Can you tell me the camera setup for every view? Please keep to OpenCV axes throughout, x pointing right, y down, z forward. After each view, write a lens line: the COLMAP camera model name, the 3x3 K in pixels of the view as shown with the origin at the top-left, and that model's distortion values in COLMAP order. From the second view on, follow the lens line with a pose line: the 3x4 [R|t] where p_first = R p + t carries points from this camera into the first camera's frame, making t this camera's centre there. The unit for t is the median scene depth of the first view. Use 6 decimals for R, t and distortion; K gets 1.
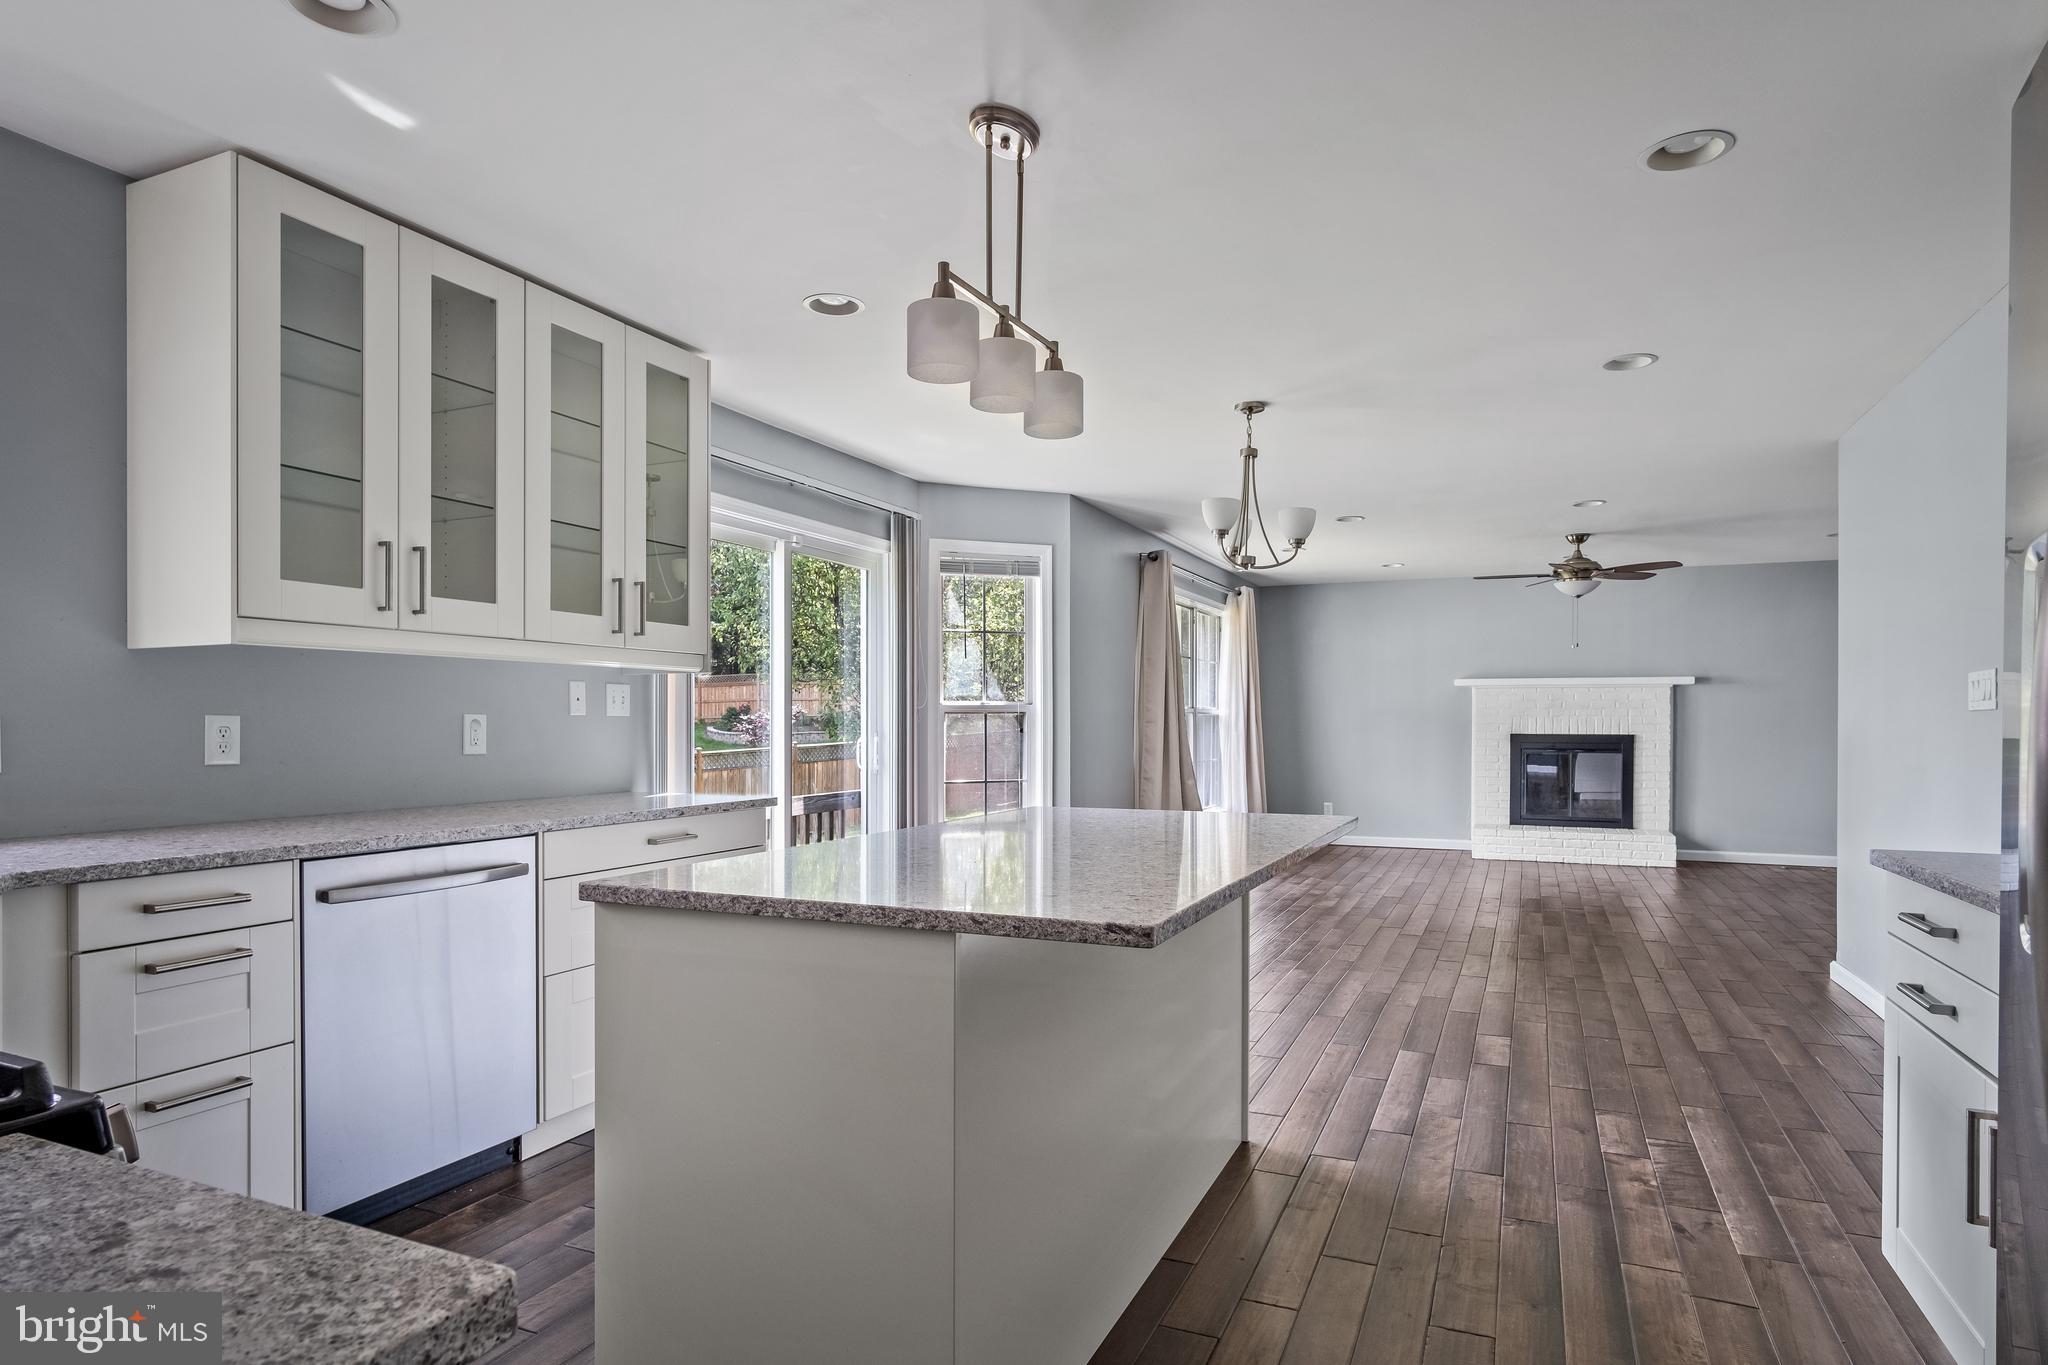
lens RADIAL K [[1121.4, 0, 1049.7], [0, 1121.4, 705.2], [0, 0, 1]] dist [-0.007626, 0.000904]
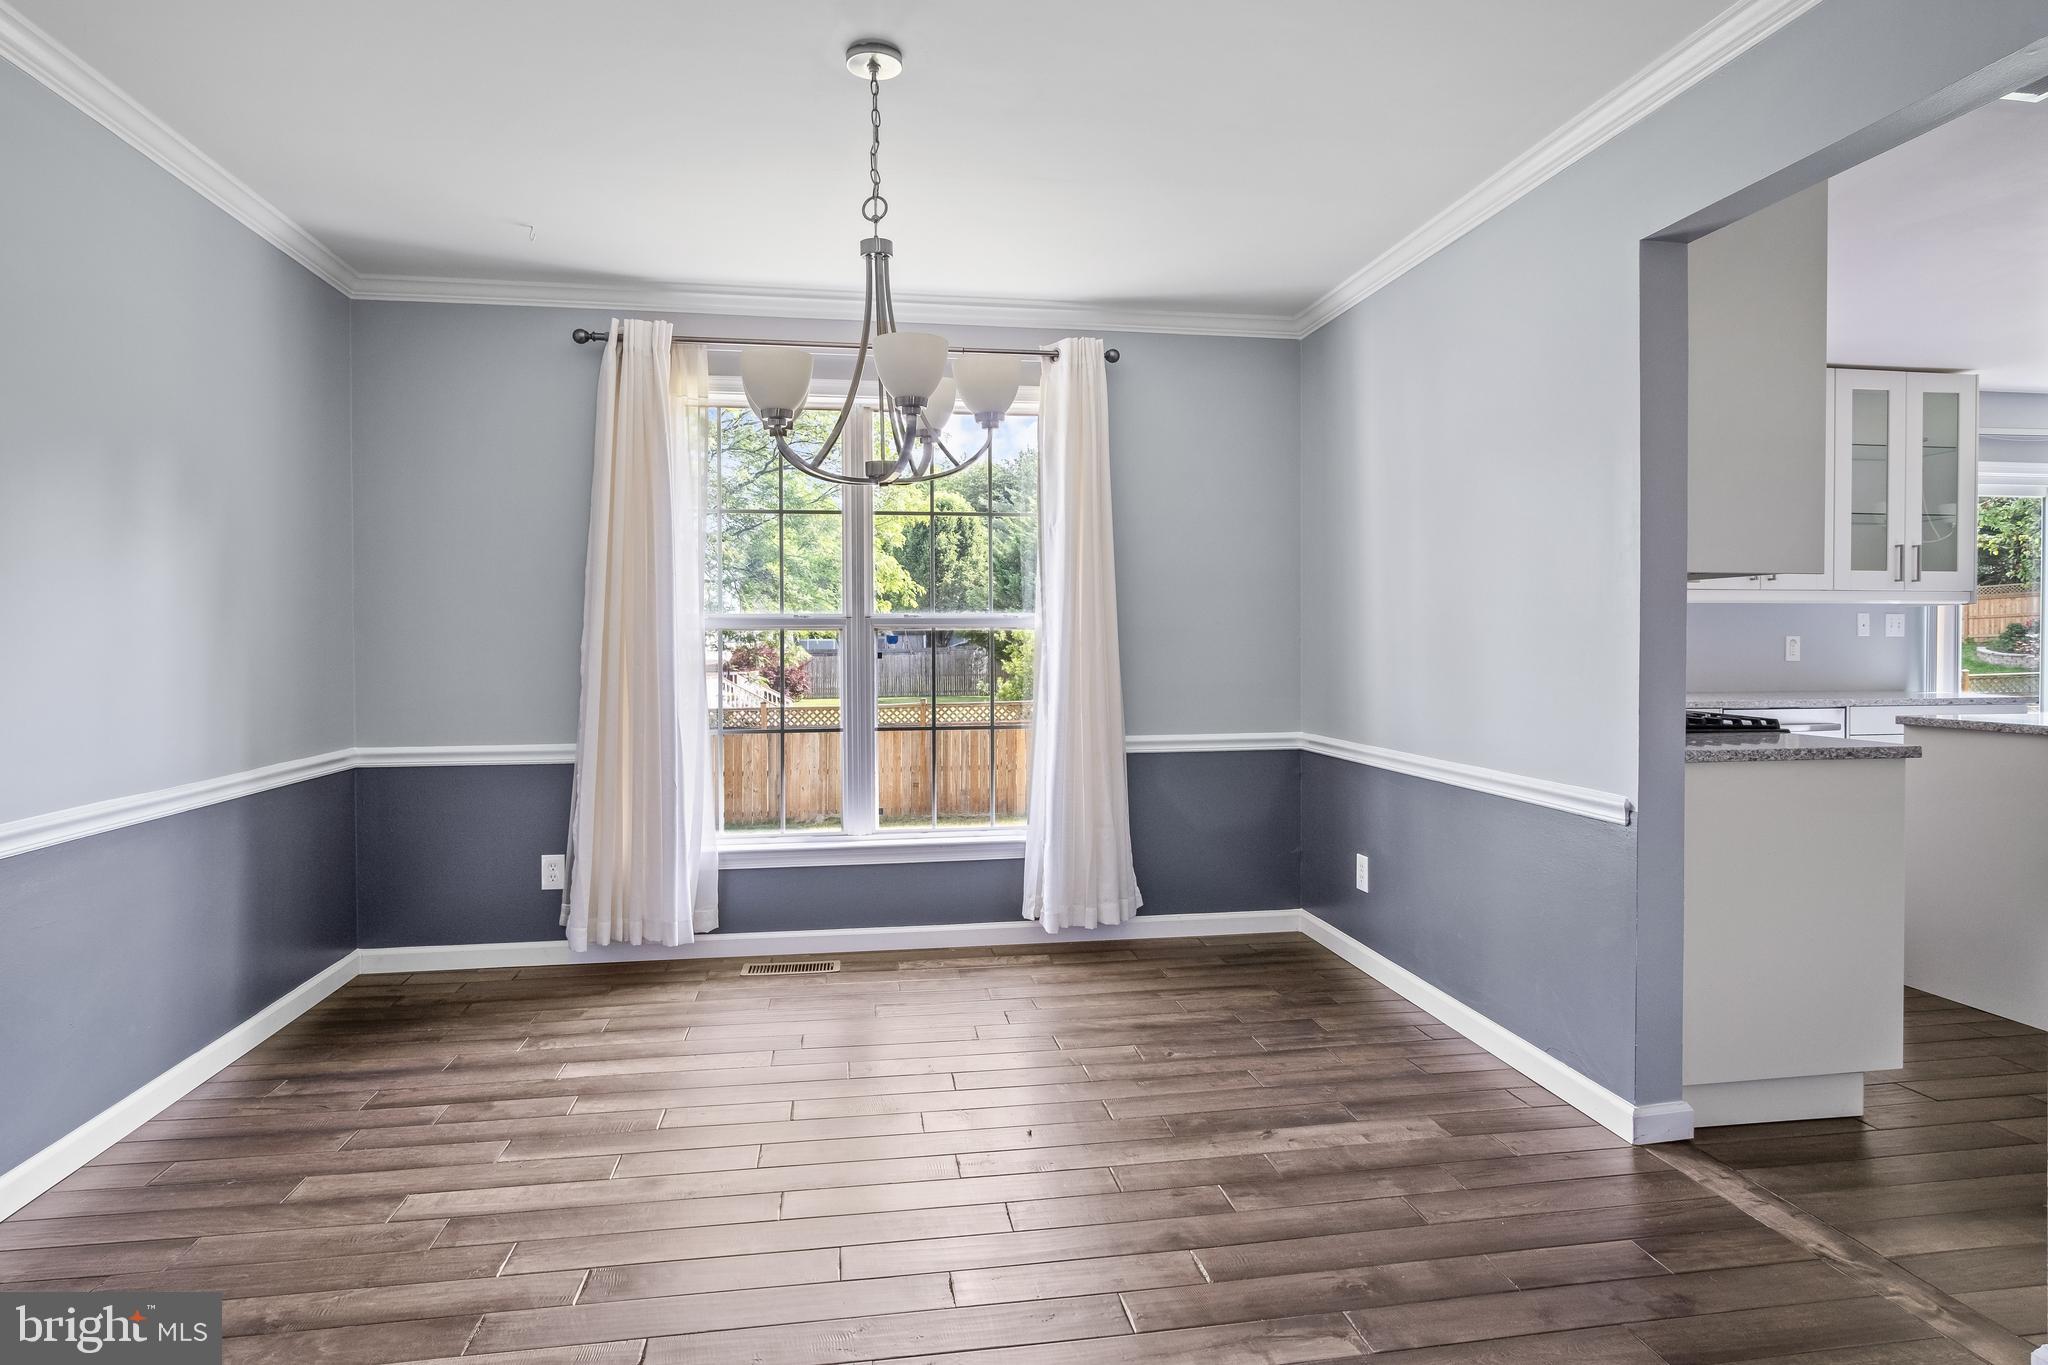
lens RADIAL K [[1111.6, 0, 1031.0], [0, 1111.6, 675.1], [0, 0, 1]] dist [-0.014555, 0.008081]
pose [[0.536088, 0.021143, -0.843897, 0.241263], [0.016349, 0.999239, 0.035421, -0.010247], [0.844004, -0.032786, 0.535334, -0.773805]]
